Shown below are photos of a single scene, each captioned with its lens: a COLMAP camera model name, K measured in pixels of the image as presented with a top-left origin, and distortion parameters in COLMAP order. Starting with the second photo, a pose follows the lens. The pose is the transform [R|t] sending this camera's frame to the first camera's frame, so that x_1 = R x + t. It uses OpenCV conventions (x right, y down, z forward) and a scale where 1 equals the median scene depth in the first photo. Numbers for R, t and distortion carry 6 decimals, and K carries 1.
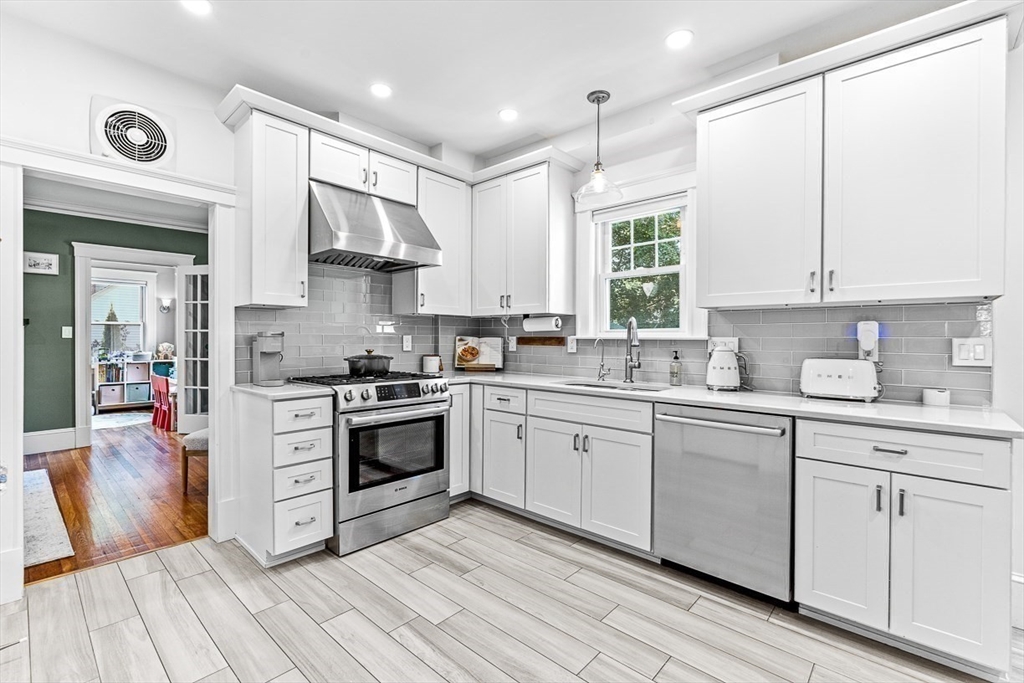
lens RADIAL K [[450.3, 0, 513.2], [0, 450.3, 339.4], [0, 0, 1]] dist [-0.001471, 0.000568]
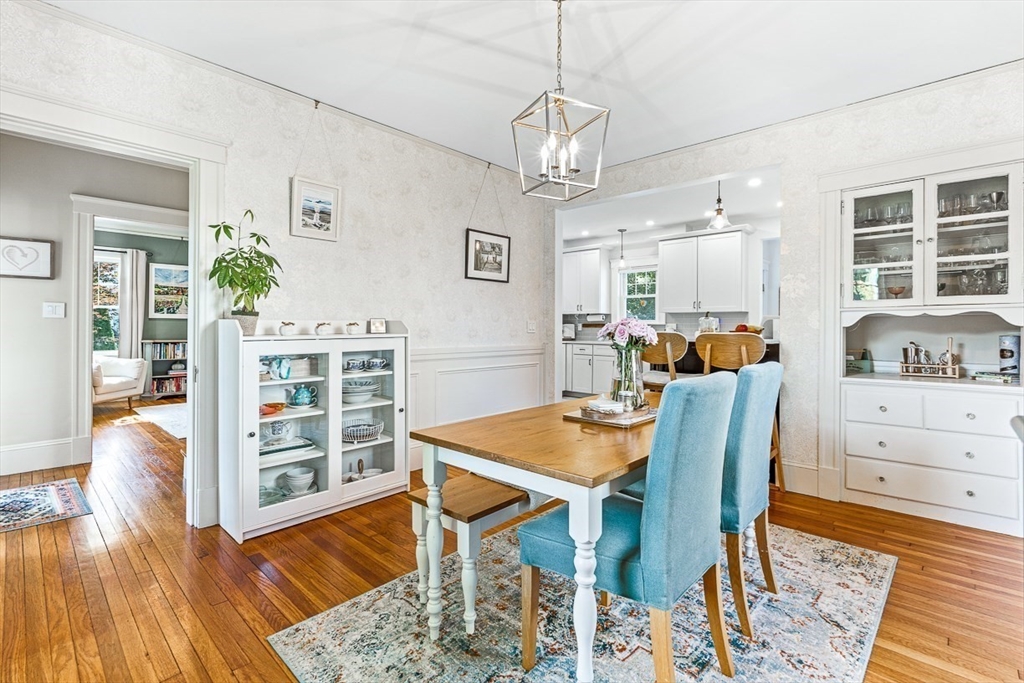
lens RADIAL K [[464.2, 0, 513.9], [0, 464.2, 325.1], [0, 0, 1]] dist [0.000362, 0.000143]
pose [[0.999851, 0.000189, -0.017260, -0.379049], [-0.000318, 0.999972, -0.007447, 0.023541], [0.017259, 0.007451, 0.999823, -1.640769]]
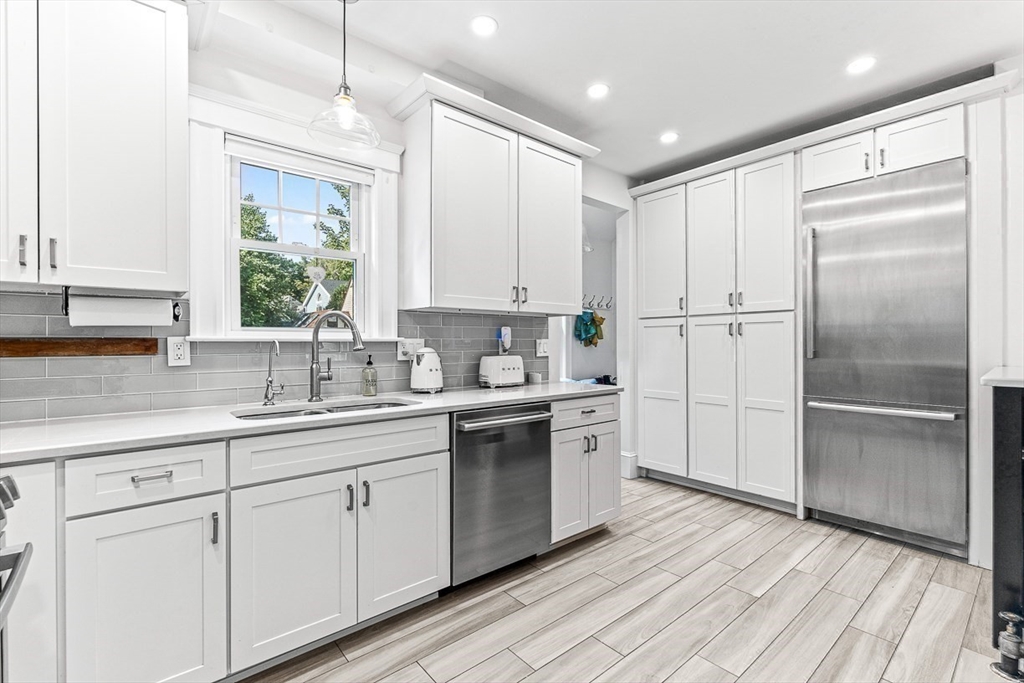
lens RADIAL K [[456.7, 0, 512.0], [0, 456.7, 341.5], [0, 0, 1]] dist [-0.004315, -0.000687]
pose [[0.136546, -0.004242, 0.990625, -0.463302], [0.006833, 0.999971, 0.003340, -0.000395], [-0.990610, 0.006313, 0.136571, 0.642496]]
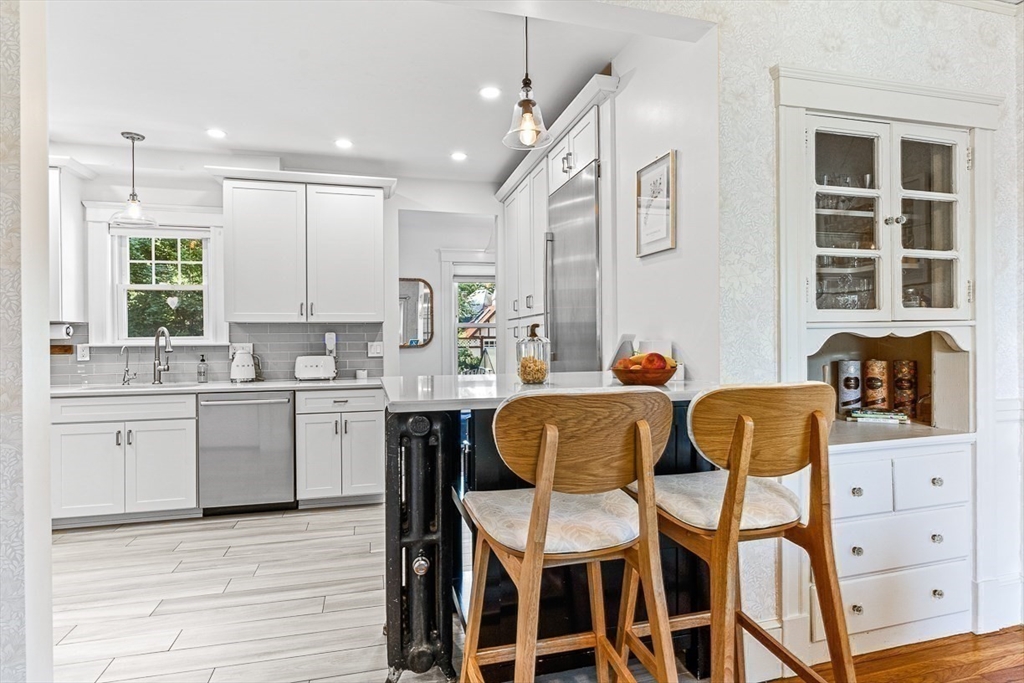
lens RADIAL K [[538.3, 0, 512.8], [0, 538.3, 335.8], [0, 0, 1]] dist [-0.003458, -0.000545]
pose [[0.546863, -0.006753, 0.837195, -0.426236], [0.013888, 0.999903, -0.001006, -0.013776], [-0.837107, 0.012177, 0.546904, -0.546991]]
